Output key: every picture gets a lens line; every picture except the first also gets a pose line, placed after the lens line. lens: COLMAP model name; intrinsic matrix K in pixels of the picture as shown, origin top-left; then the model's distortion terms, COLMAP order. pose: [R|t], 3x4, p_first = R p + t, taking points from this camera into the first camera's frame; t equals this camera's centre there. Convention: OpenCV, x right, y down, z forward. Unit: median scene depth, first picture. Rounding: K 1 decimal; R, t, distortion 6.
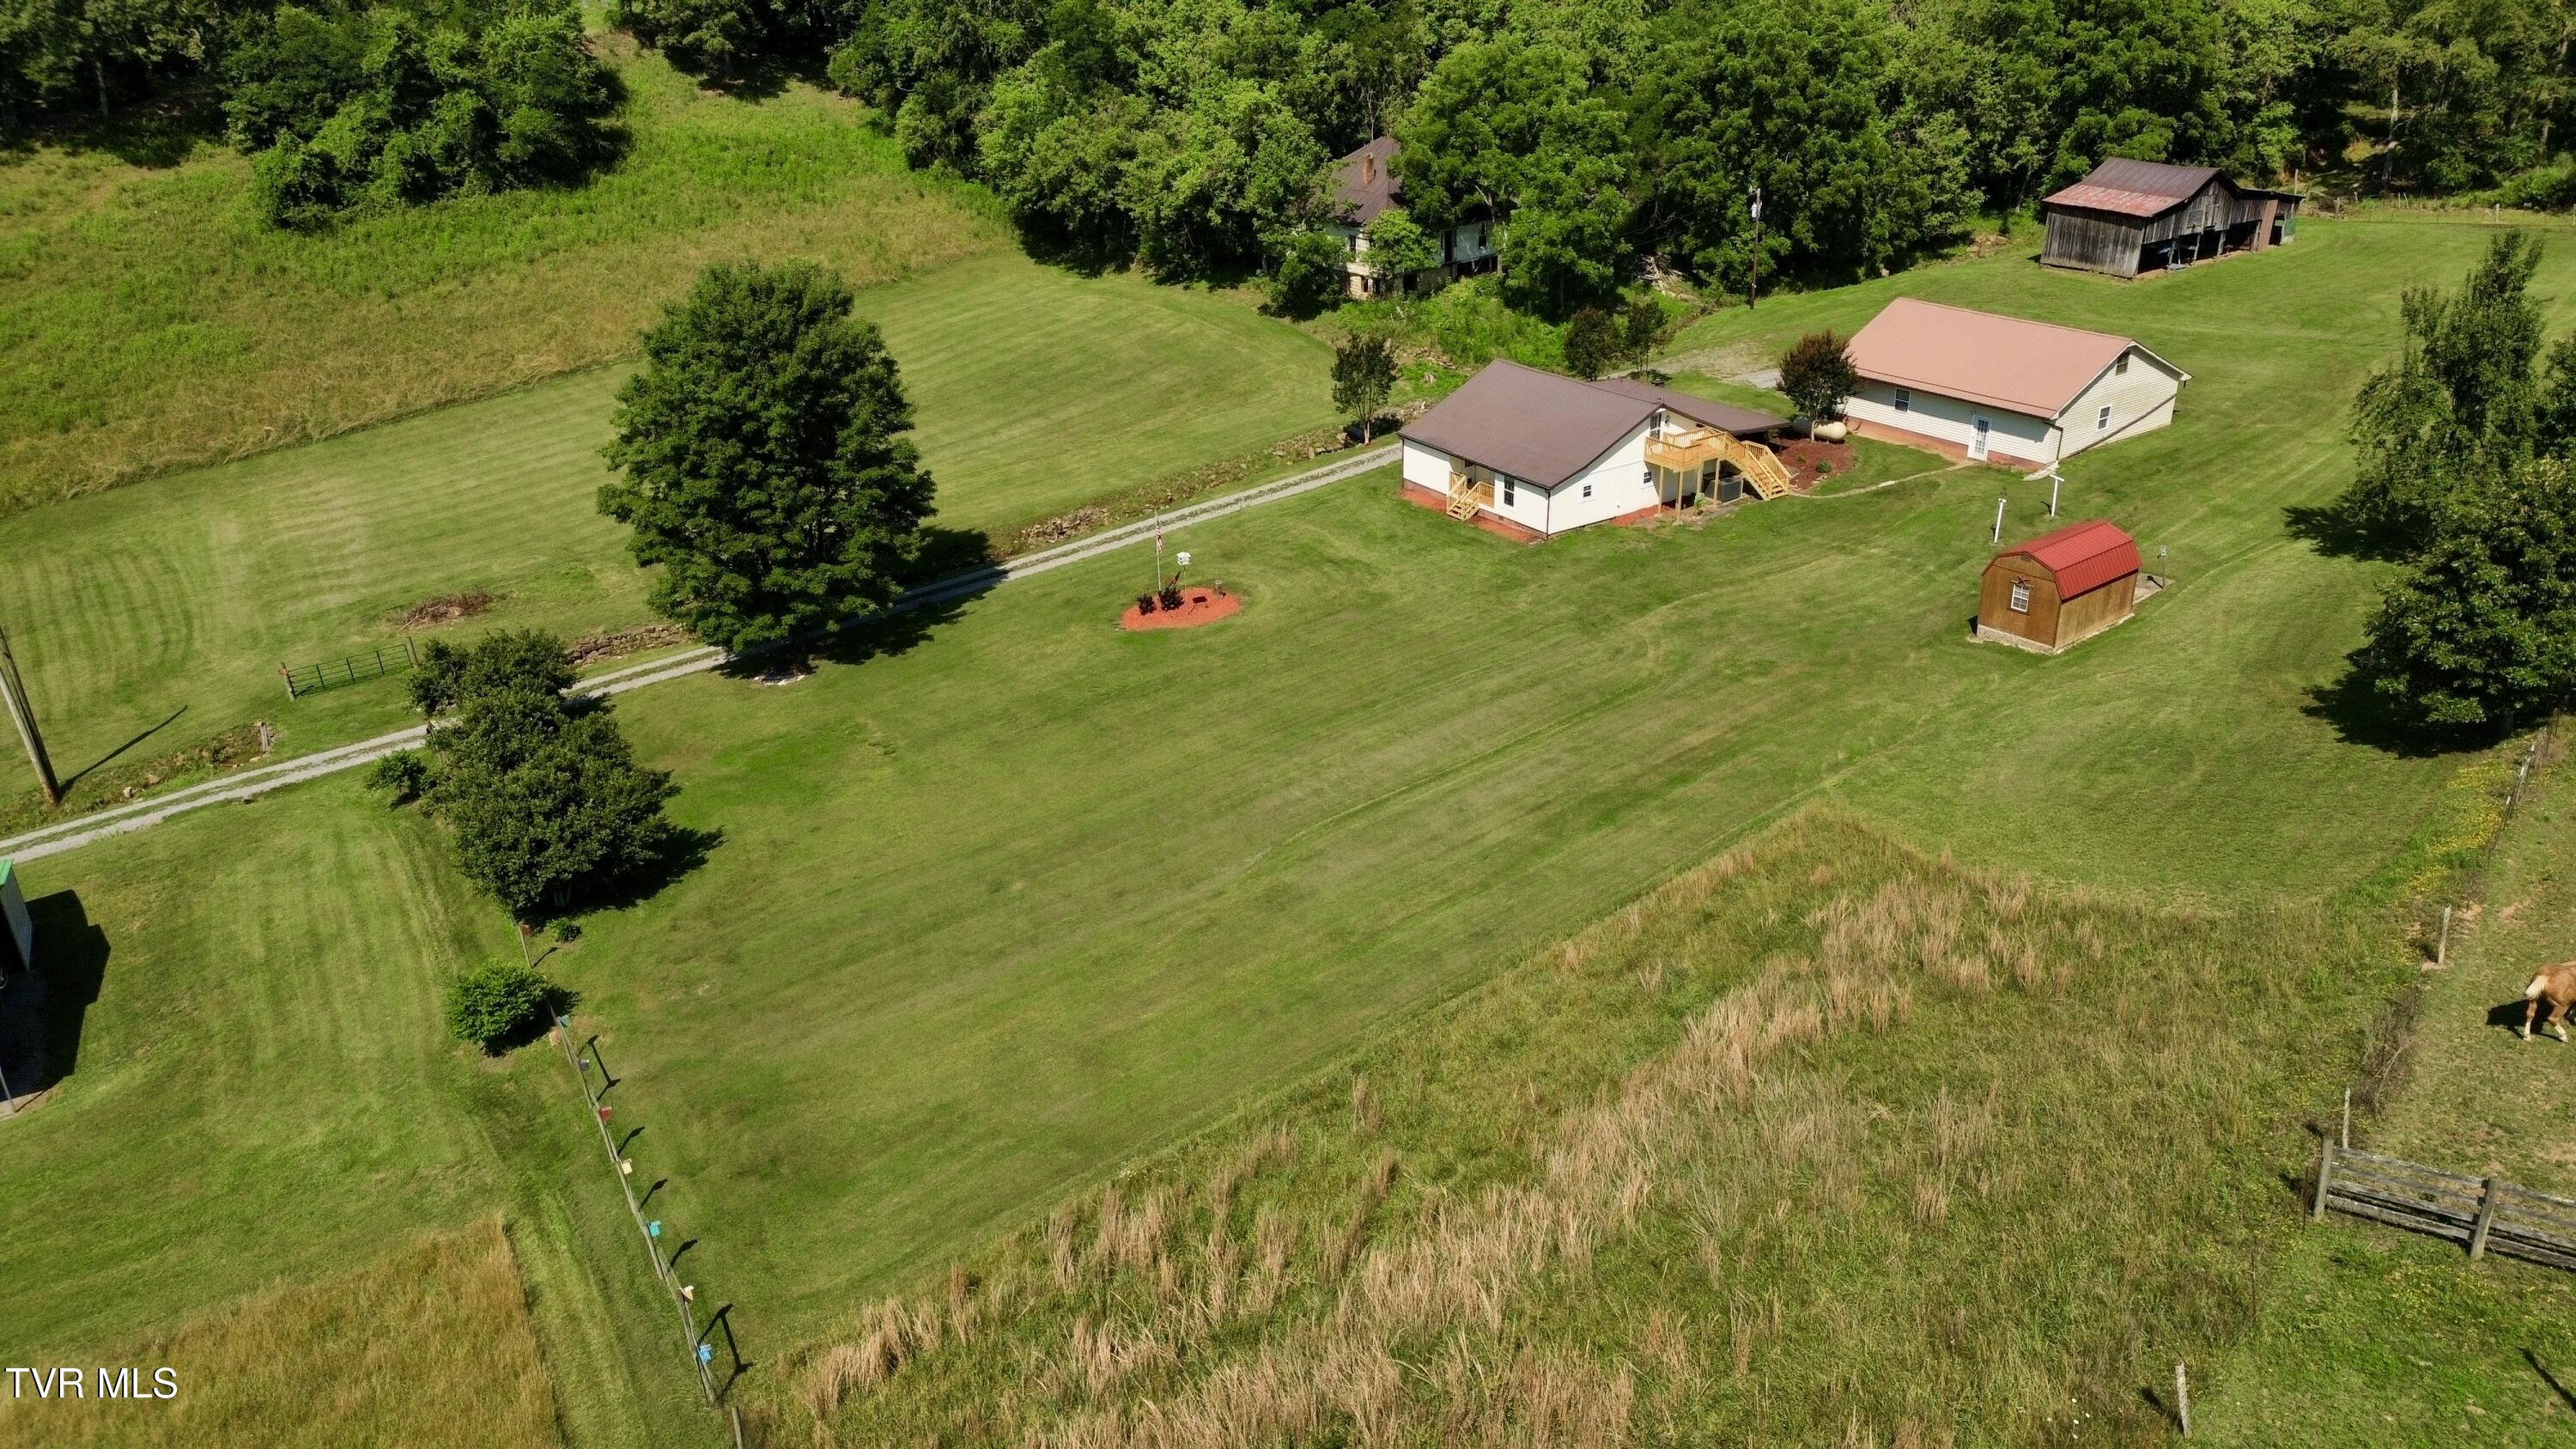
lens RADIAL K [[1799.3, 0, 1294.3], [0, 1799.3, 701.9], [0, 0, 1]] dist [0.064519, -0.056826]
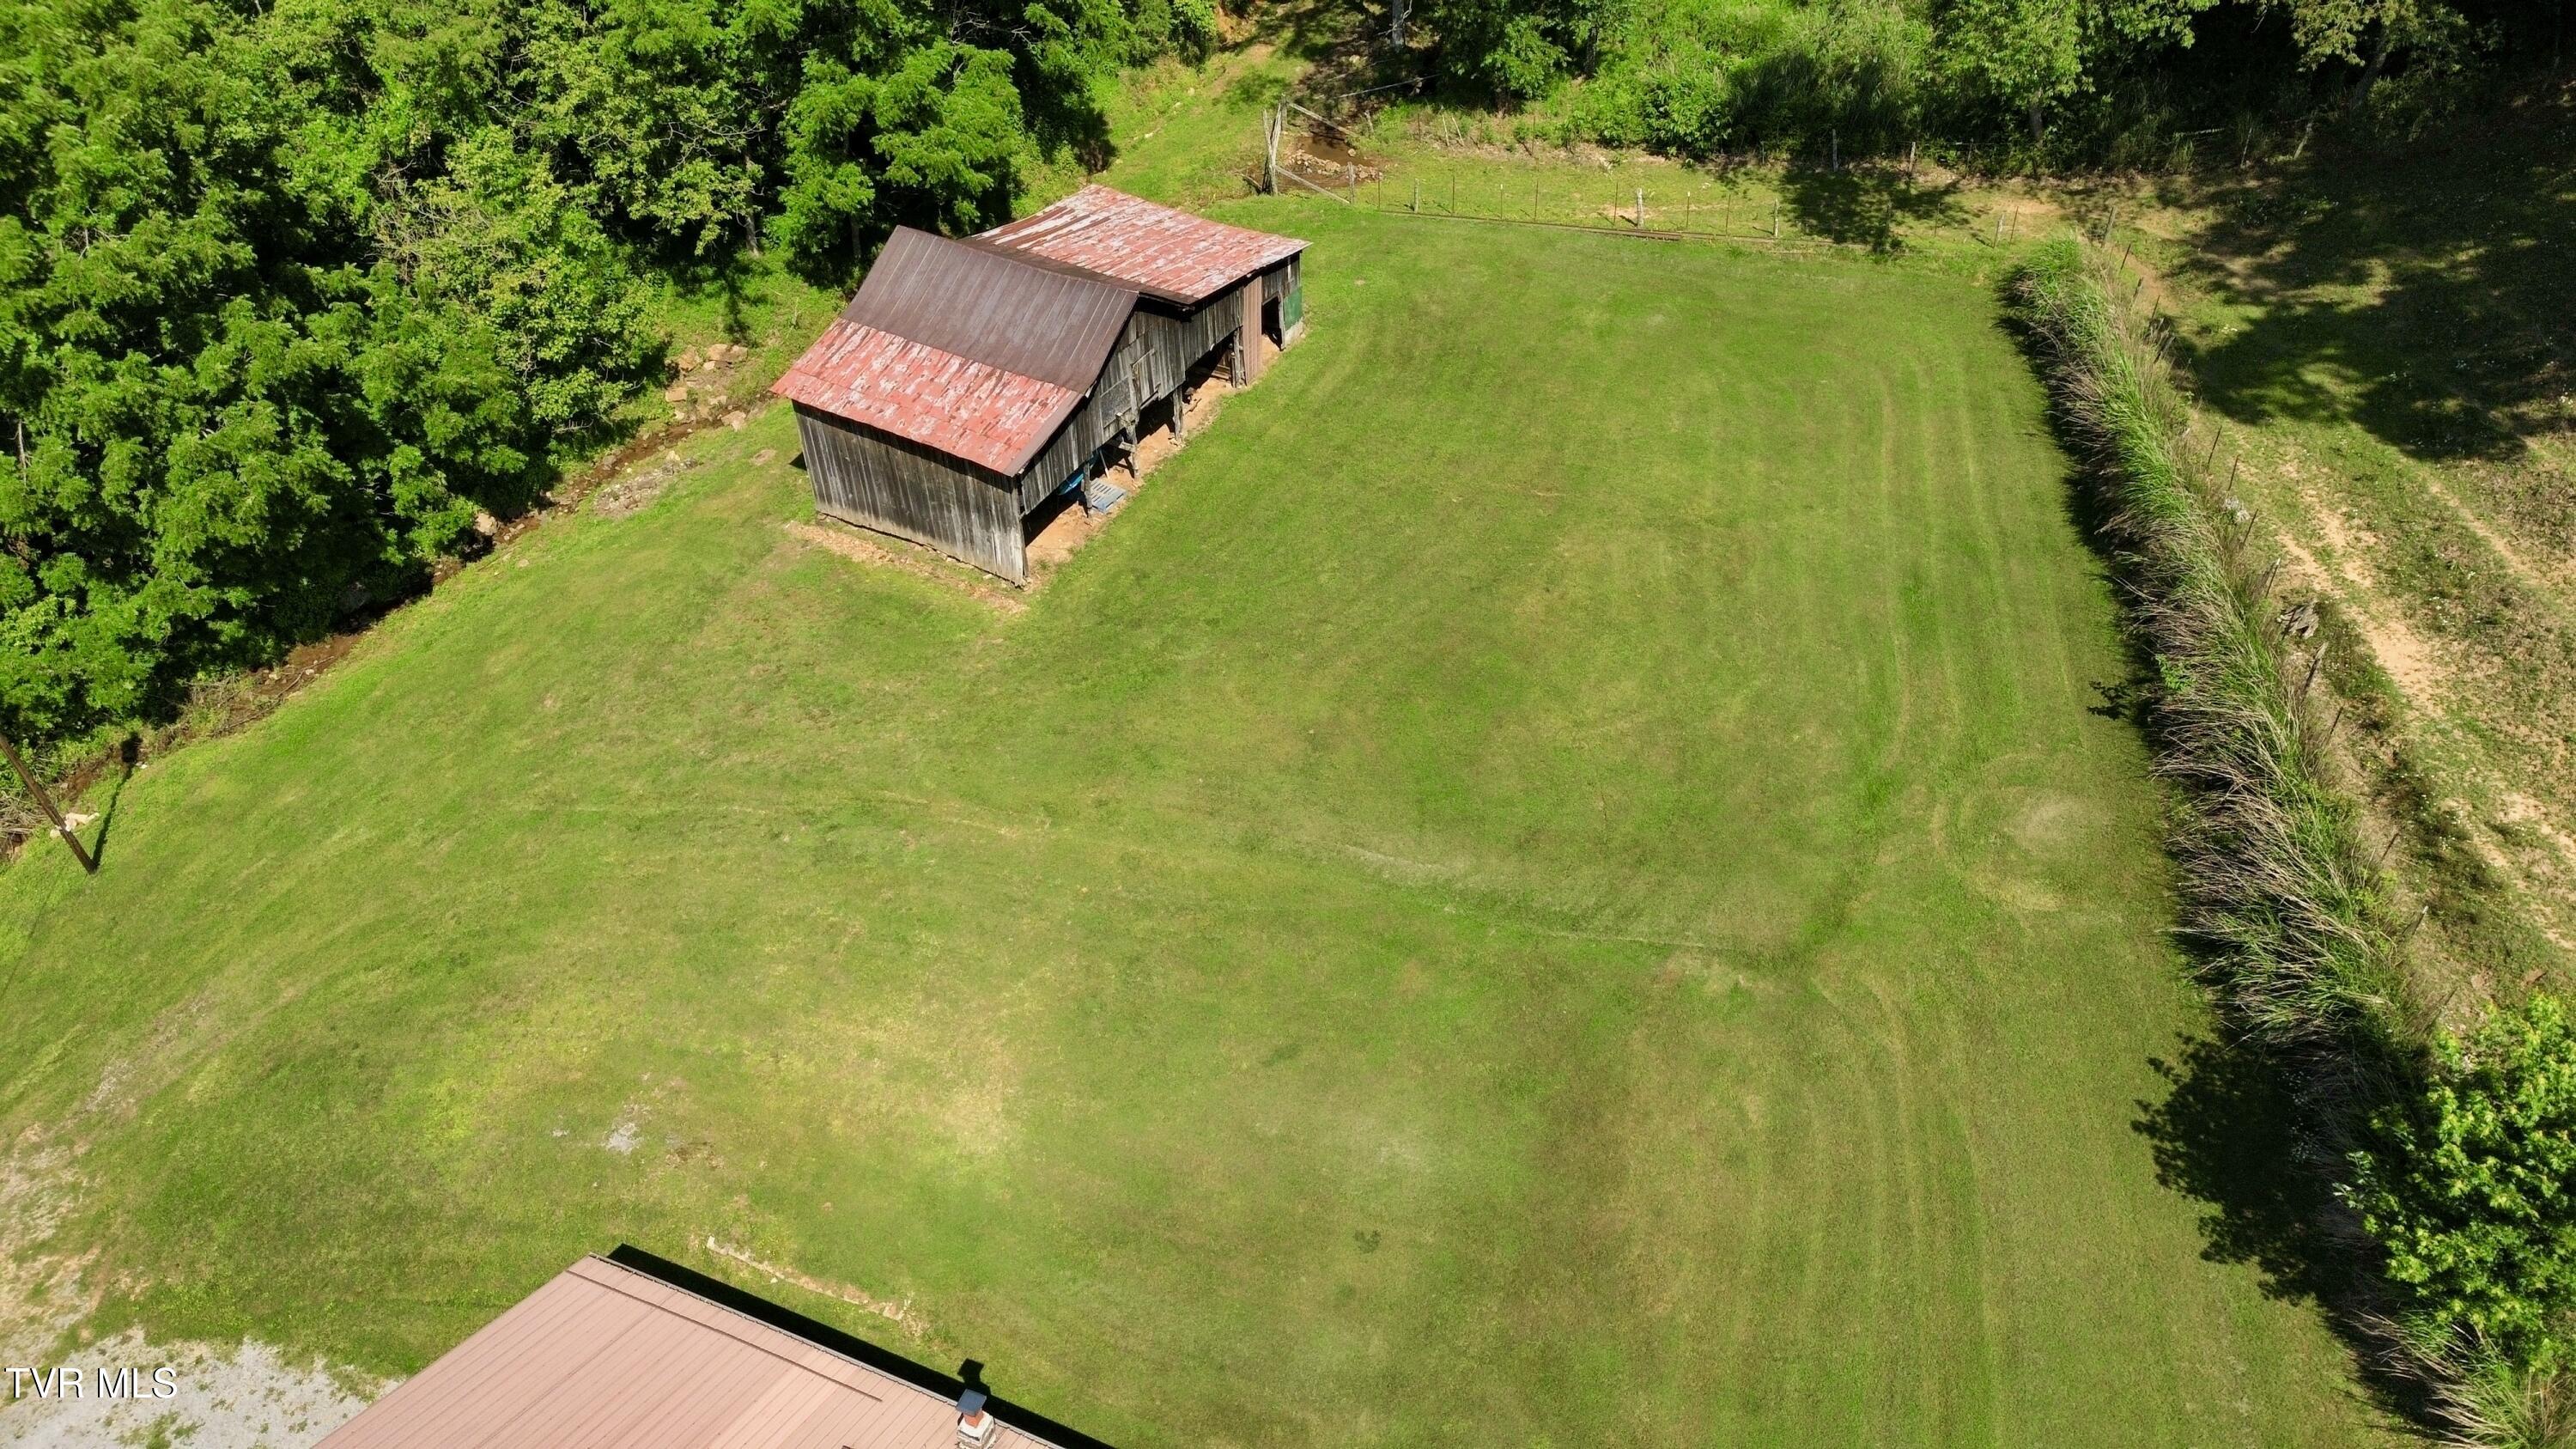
lens RADIAL K [[1799.3, 0, 1276.5], [0, 1799.3, 718.8], [0, 0, 1]] dist [0.064519, -0.056826]
pose [[0.852060, -0.339680, 0.398260, 0.309128], [0.211878, 0.919542, 0.330982, -0.306798], [-0.478645, -0.197634, 0.855476, 0.563882]]
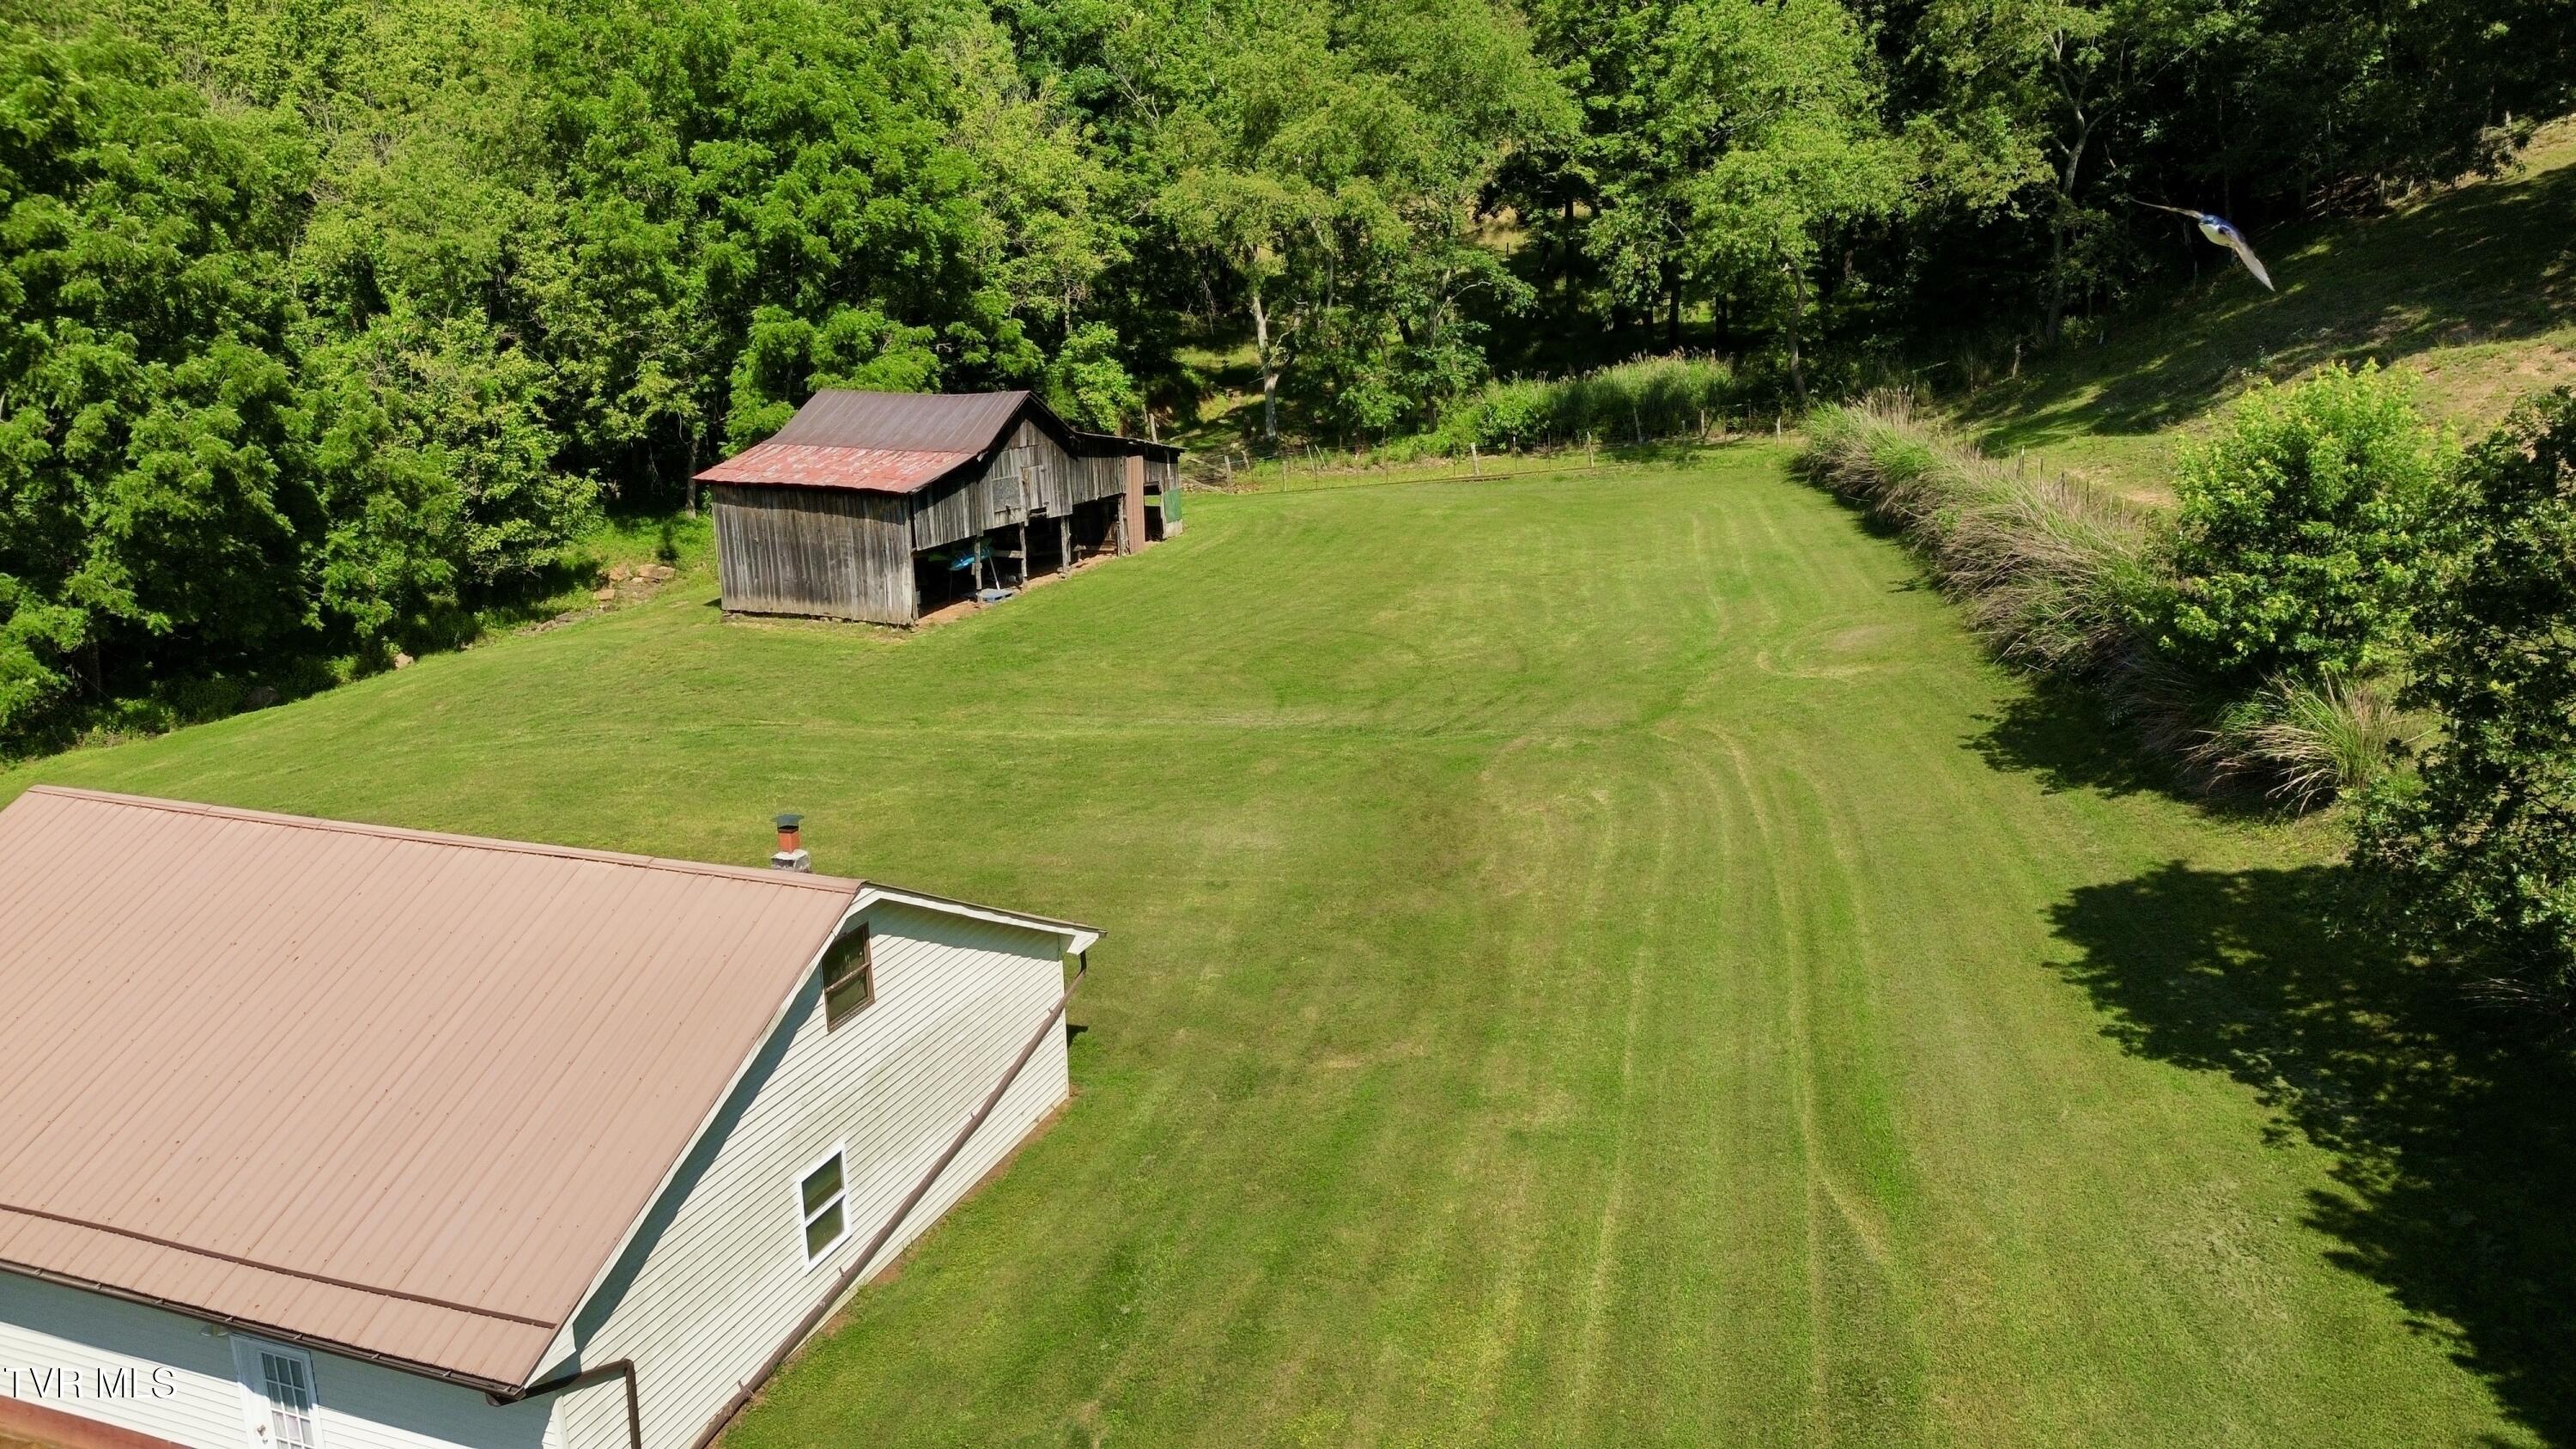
lens RADIAL K [[1799.3, 0, 1272.6], [0, 1799.3, 735.7], [0, 0, 1]] dist [0.064519, -0.056826]
pose [[0.830881, -0.133793, 0.540126, 0.268655], [0.226336, 0.967999, -0.108394, -0.127514], [-0.508339, 0.212313, 0.834574, 0.545083]]
